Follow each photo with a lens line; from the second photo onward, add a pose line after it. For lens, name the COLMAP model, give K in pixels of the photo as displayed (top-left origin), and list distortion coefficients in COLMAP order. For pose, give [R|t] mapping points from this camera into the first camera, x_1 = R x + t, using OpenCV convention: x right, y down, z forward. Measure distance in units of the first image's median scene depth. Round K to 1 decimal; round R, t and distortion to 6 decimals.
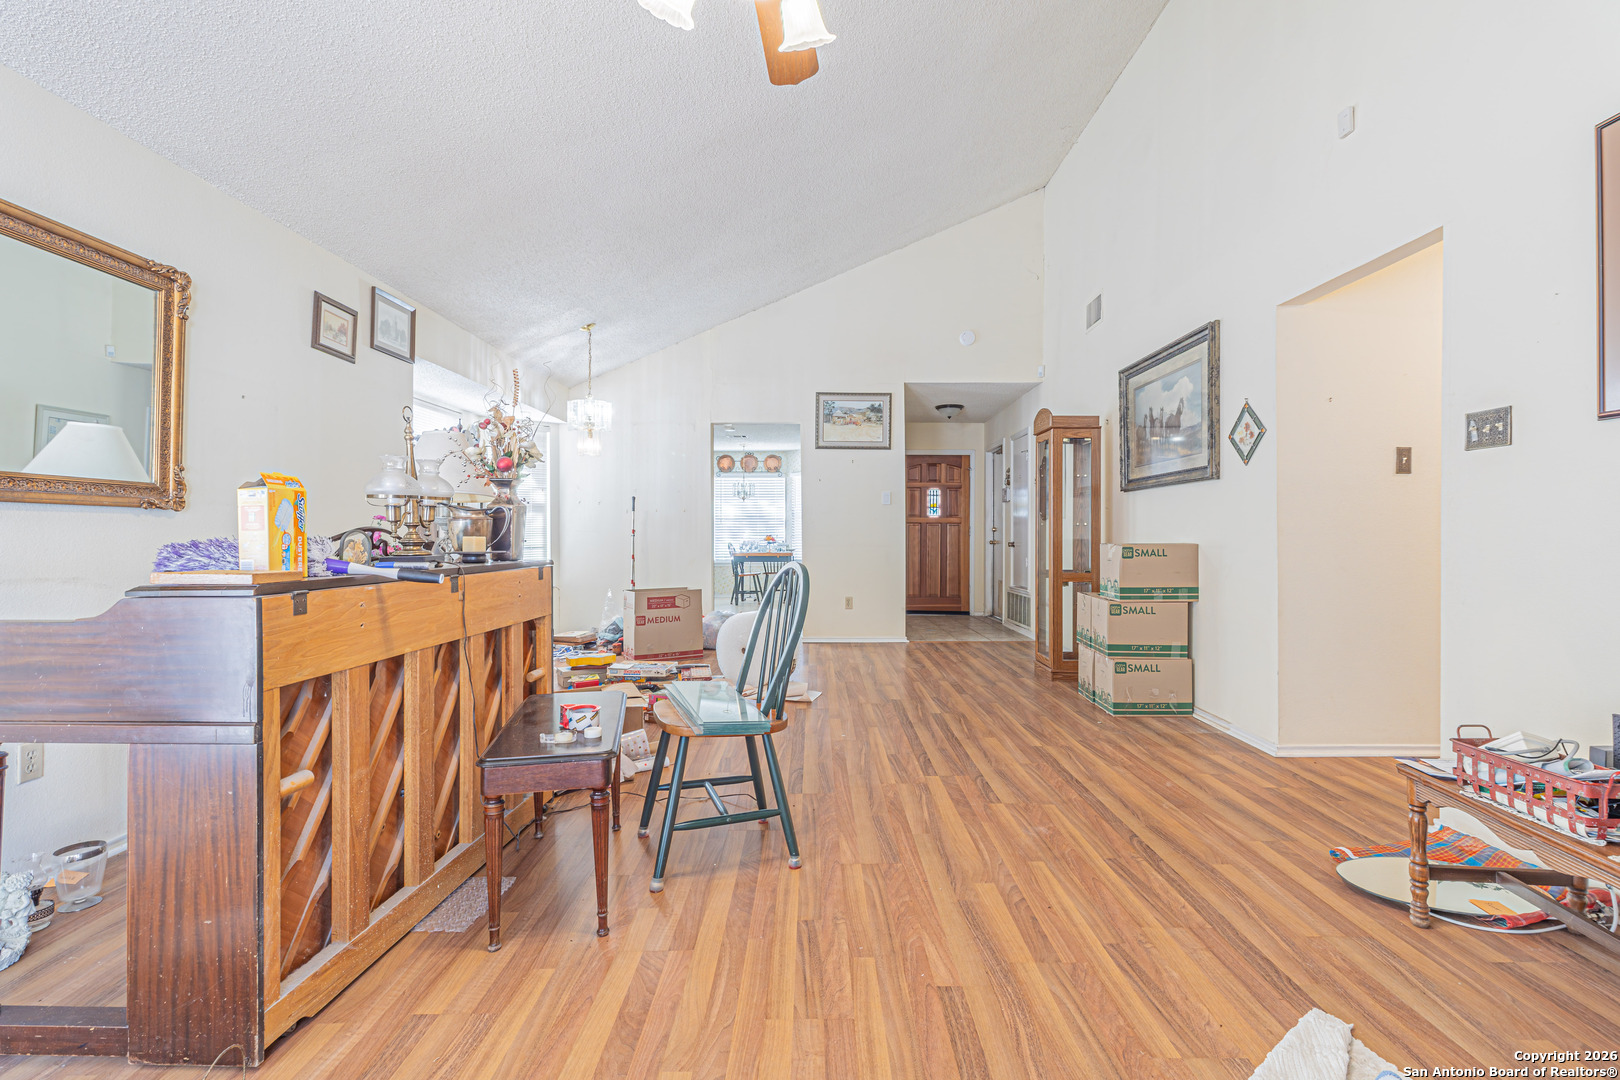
lens RADIAL K [[753.9, 0, 823.6], [0, 753.9, 530.2], [0, 0, 1]] dist [0.008429, 0.000897]
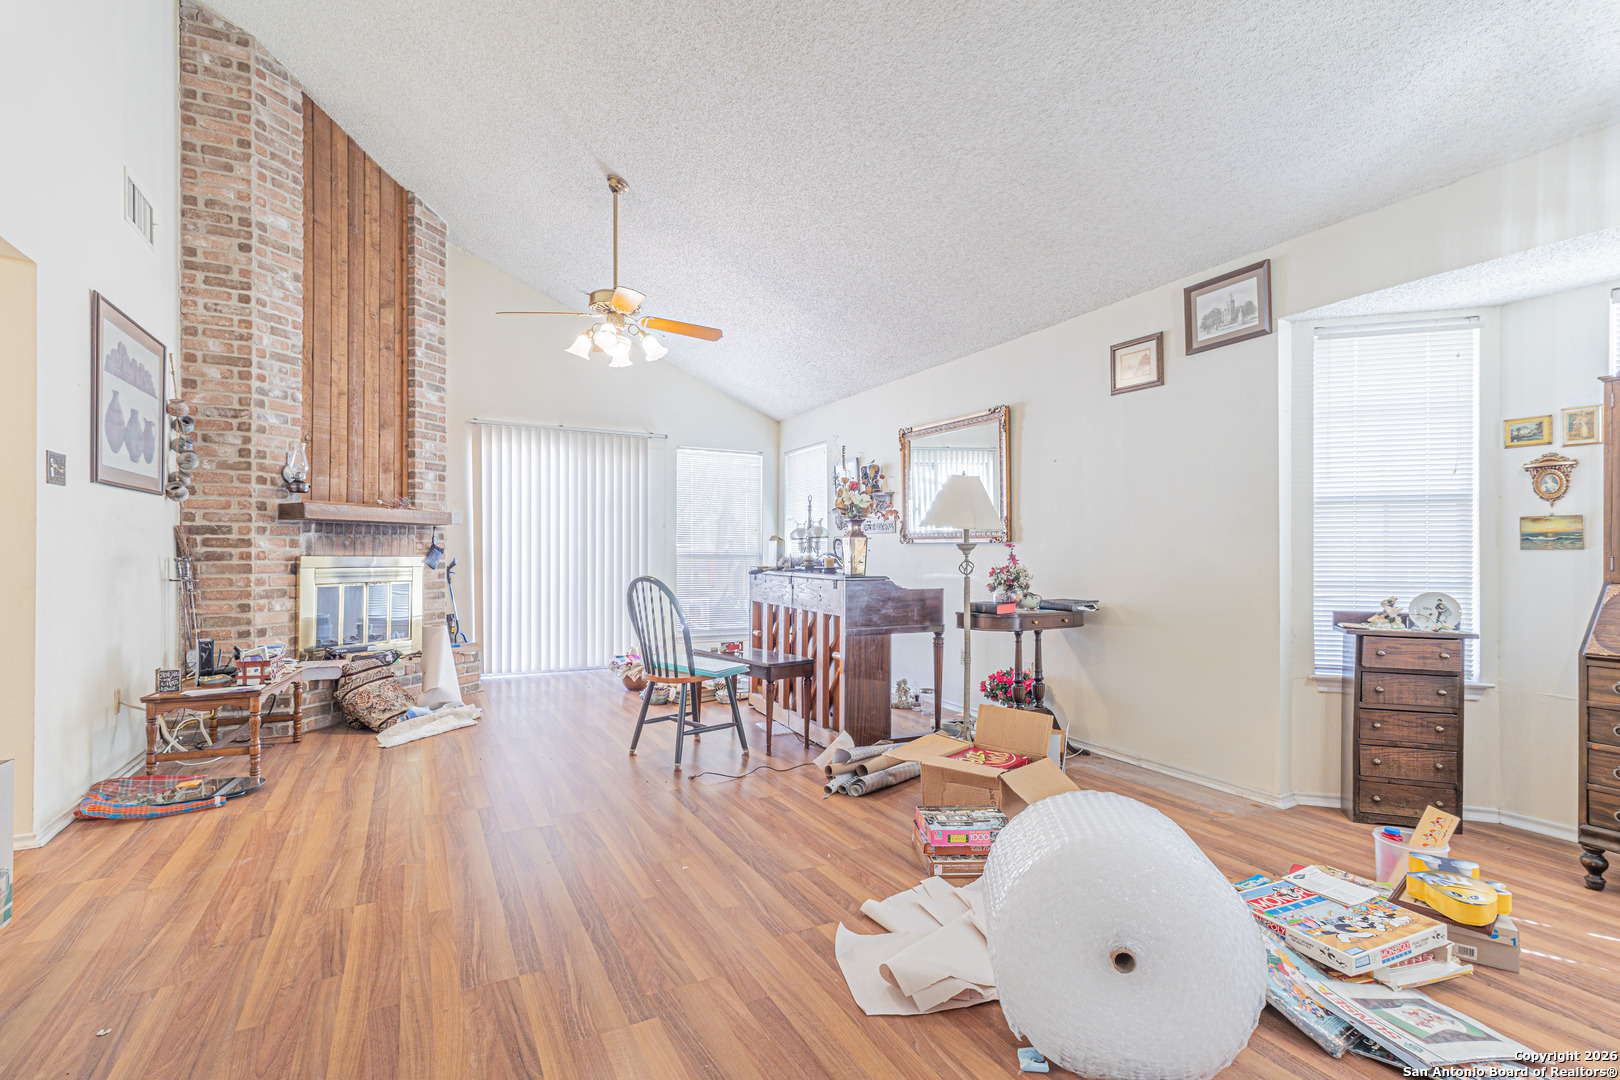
lens RADIAL K [[753.9, 0, 799.9], [0, 753.9, 549.7], [0, 0, 1]] dist [0.008429, 0.000897]
pose [[-0.895851, -0.003584, -0.444339, 0.208789], [-0.001160, 0.999983, -0.005727, -0.000883], [0.444352, -0.004615, -0.895840, 1.488828]]
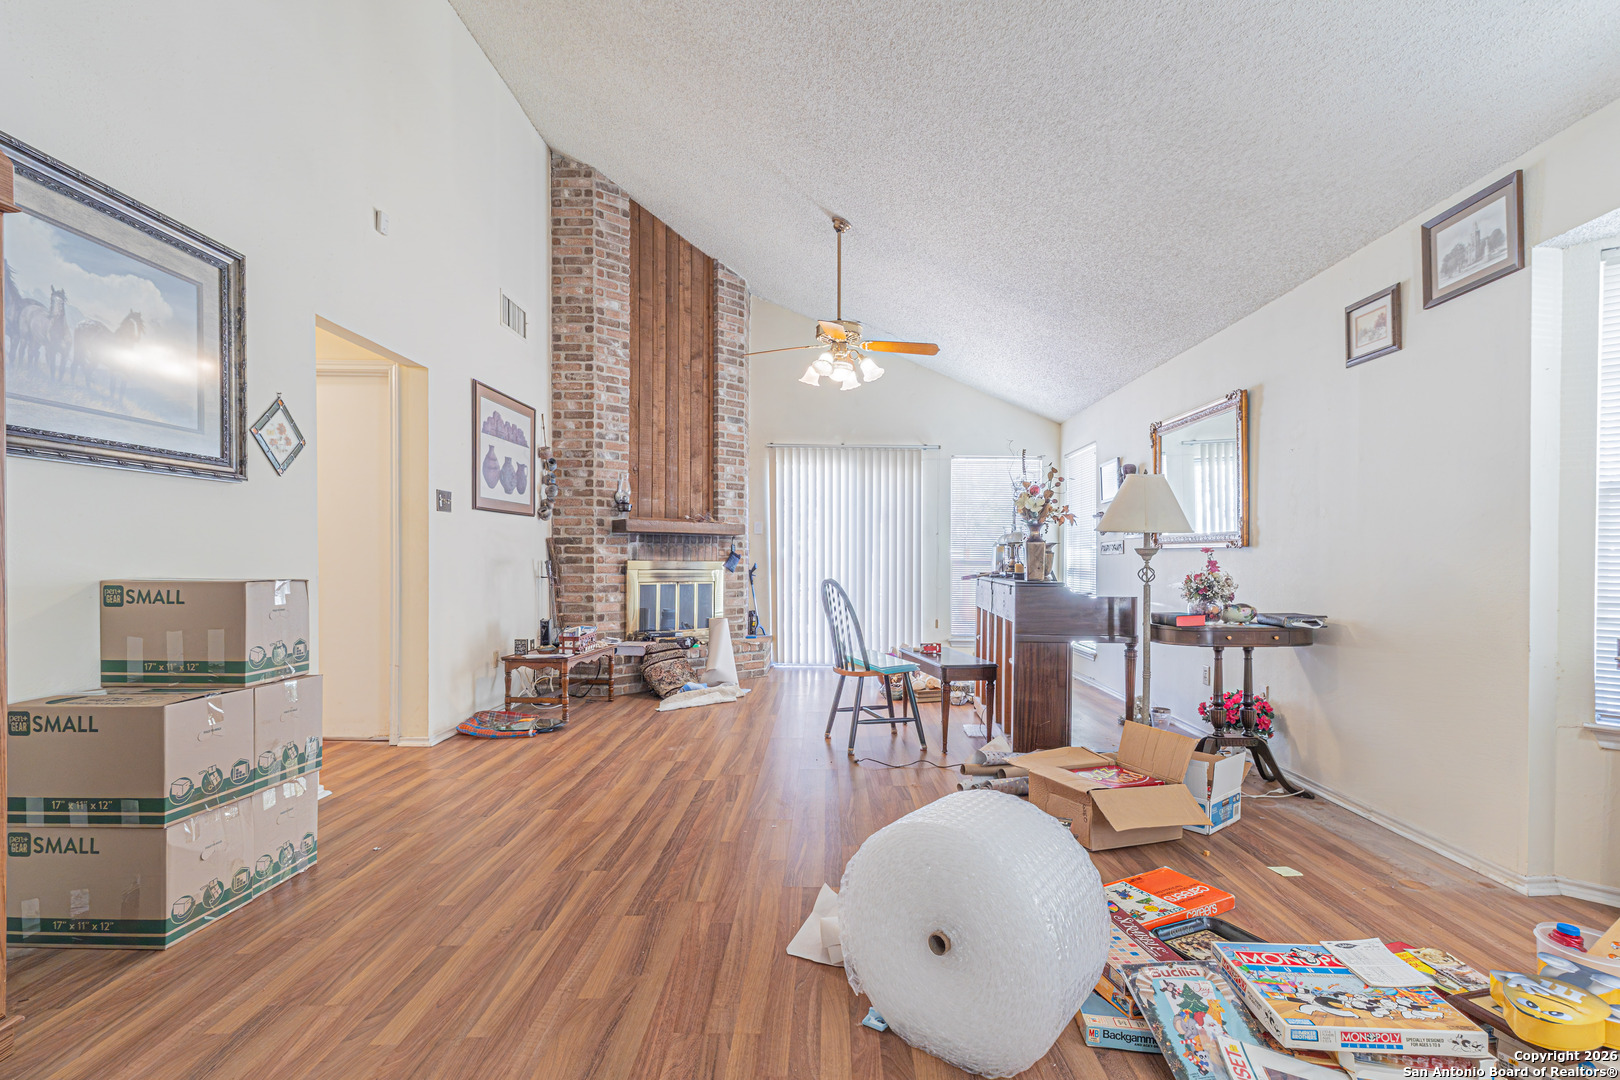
lens RADIAL K [[753.9, 0, 827.1], [0, 753.9, 569.4], [0, 0, 1]] dist [0.008429, 0.000897]
pose [[-0.999914, -0.005122, 0.012103, -0.032562], [-0.004979, 0.999918, 0.011801, 0.001427], [-0.012163, 0.011739, -0.999857, 1.606070]]
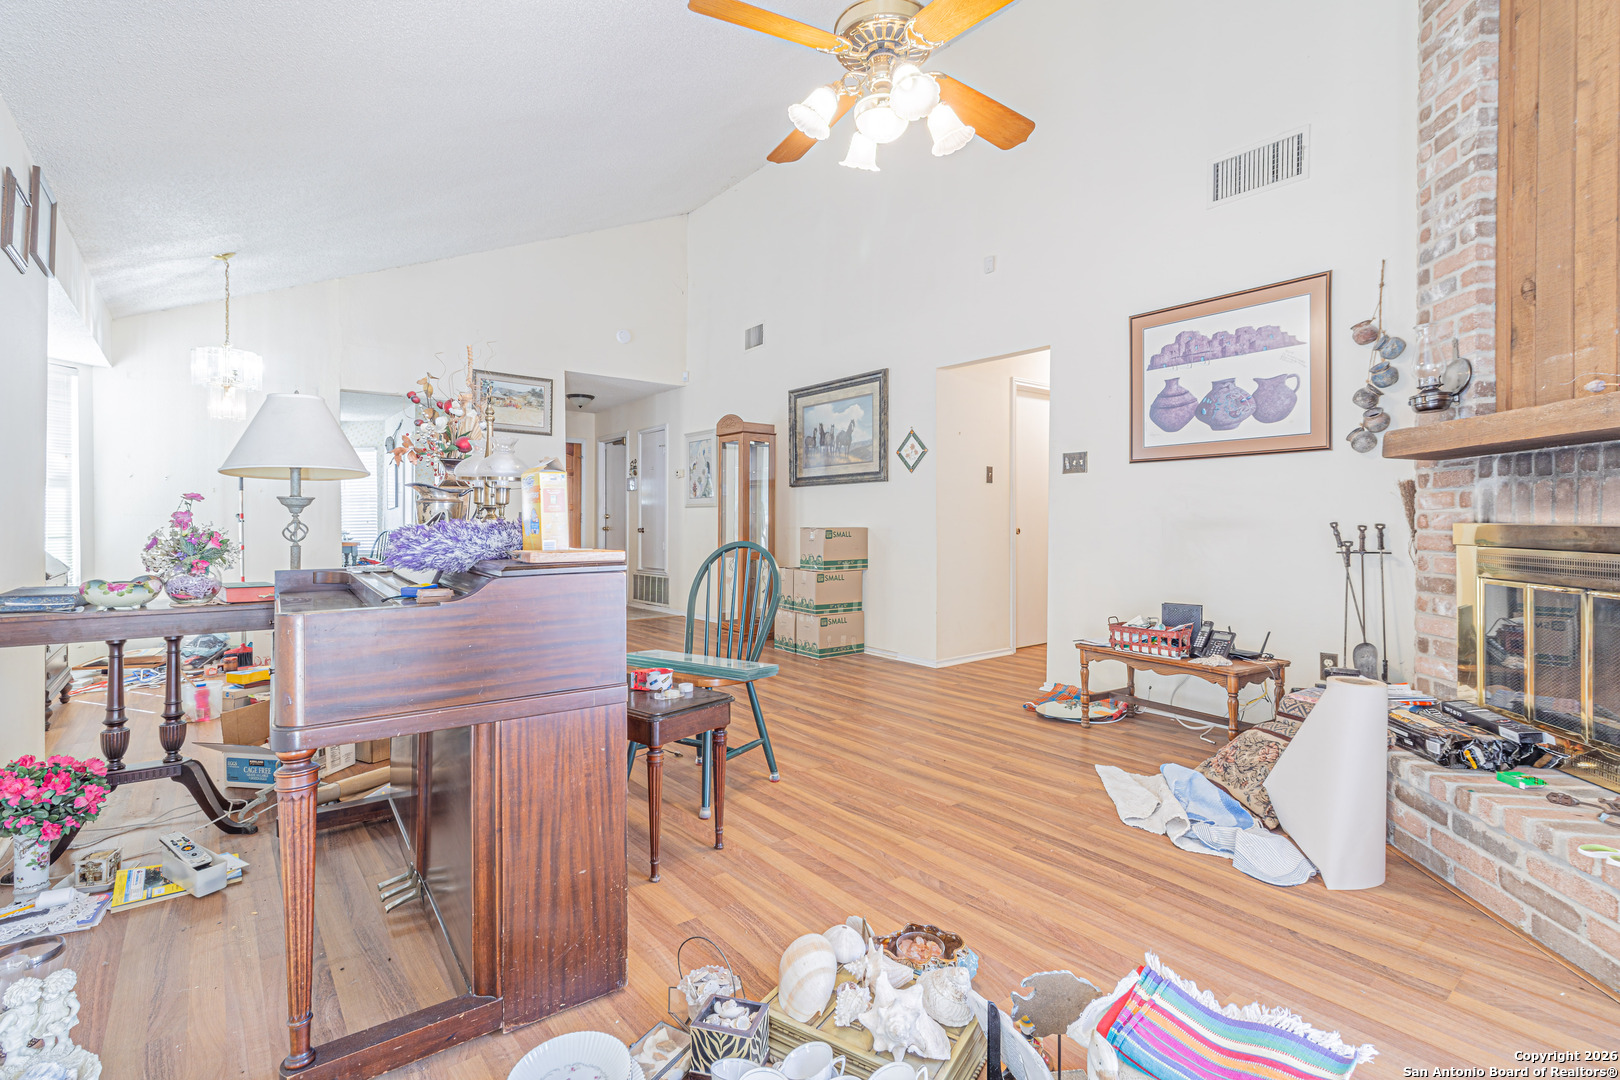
lens RADIAL K [[753.9, 0, 837.8], [0, 753.9, 524.0], [0, 0, 1]] dist [0.008429, 0.000897]
pose [[0.774598, -0.001455, 0.632452, -0.421177], [-0.003865, 0.999968, 0.007035, 0.002306], [-0.632442, -0.007894, 0.774568, -0.026084]]
